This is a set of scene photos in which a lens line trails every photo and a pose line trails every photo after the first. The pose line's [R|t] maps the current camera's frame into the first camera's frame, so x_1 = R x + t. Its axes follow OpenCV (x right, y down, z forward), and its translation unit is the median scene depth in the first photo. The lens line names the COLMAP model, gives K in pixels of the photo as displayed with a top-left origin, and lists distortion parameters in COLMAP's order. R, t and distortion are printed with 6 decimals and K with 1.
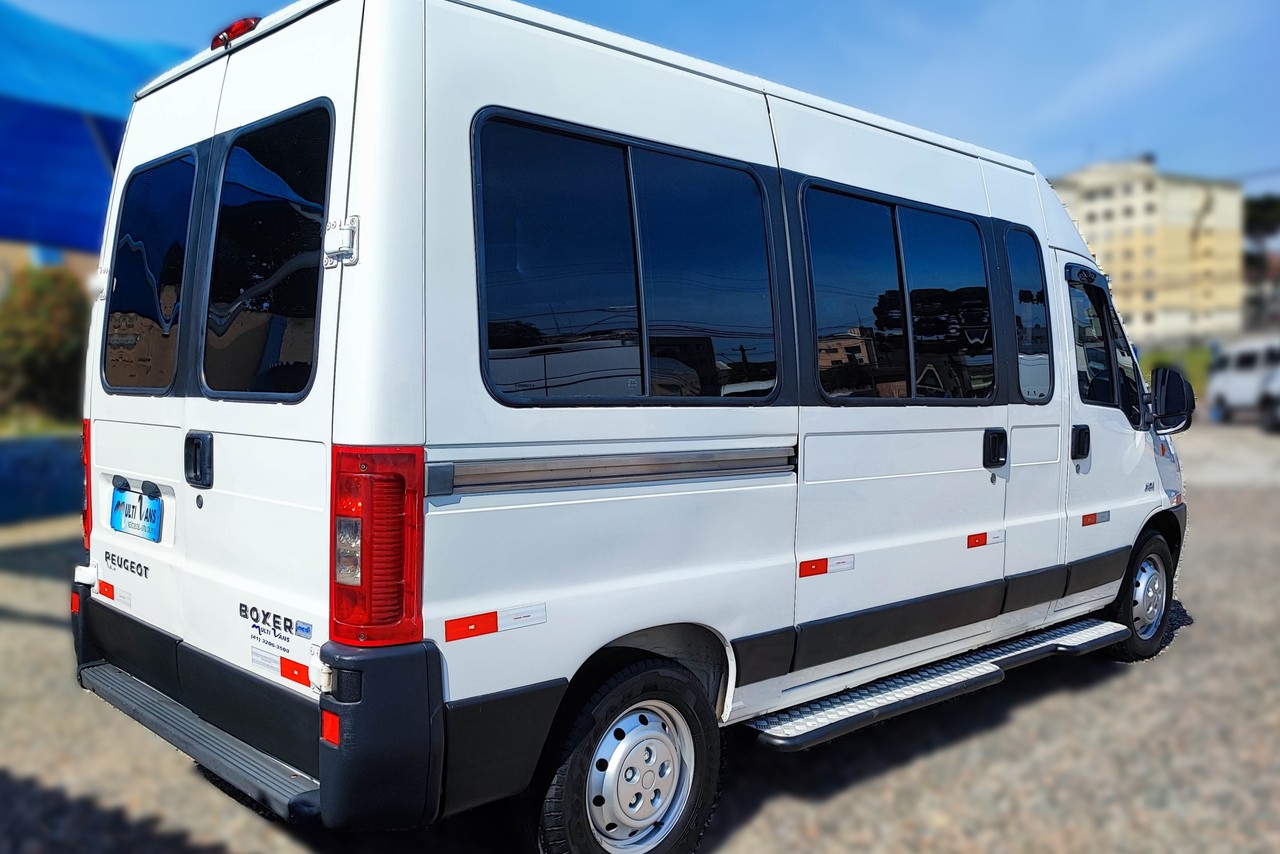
lens RADIAL K [[925.0, 0, 640.0], [0, 925.0, 427.0], [0, 0, 1]] dist [0.035433, -0.041738]
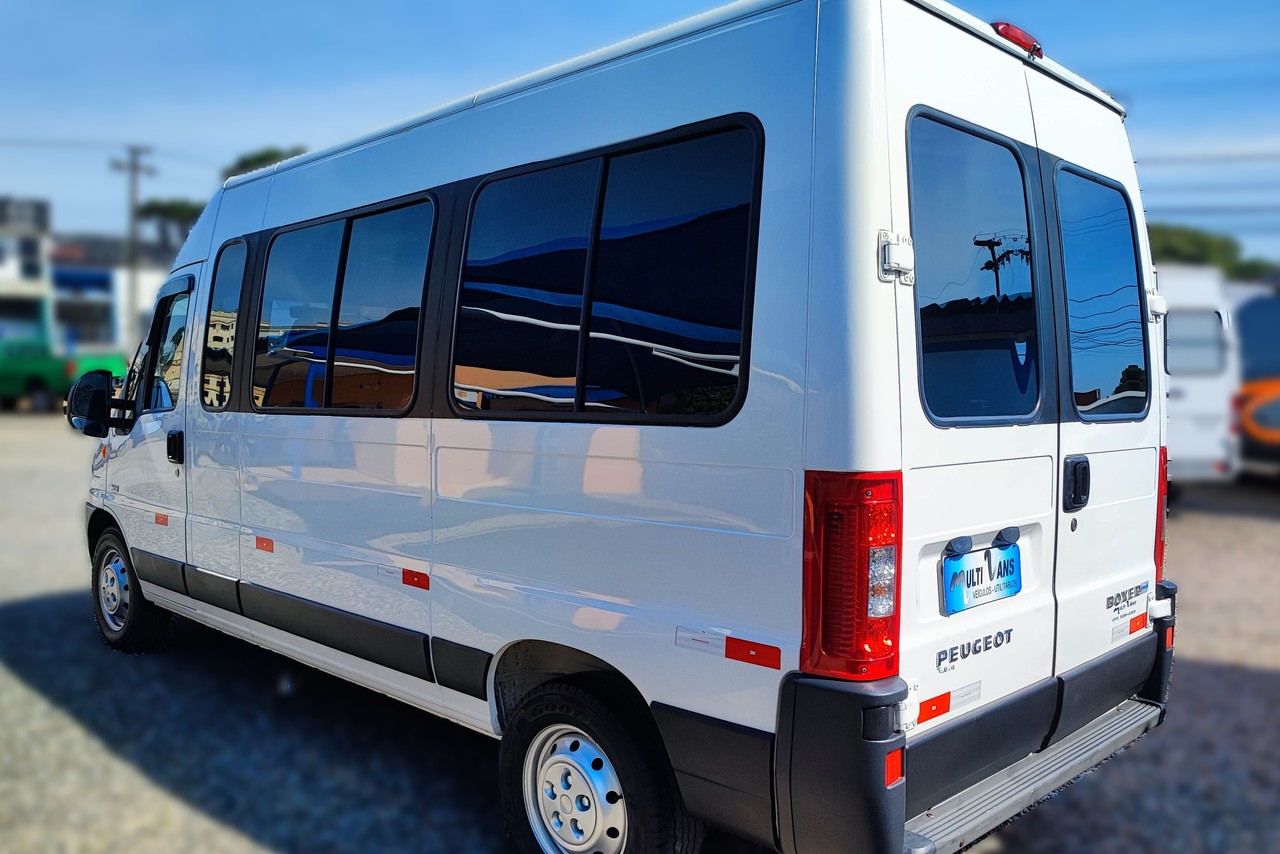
lens RADIAL K [[925.0, 0, 640.0], [0, 925.0, 427.0], [0, 0, 1]] dist [0.035433, -0.041738]
pose [[0.090426, -0.044827, 0.994894, -1.402334], [0.036546, 0.998463, 0.041666, -0.080231], [-0.995232, 0.032591, 0.091925, 1.262853]]
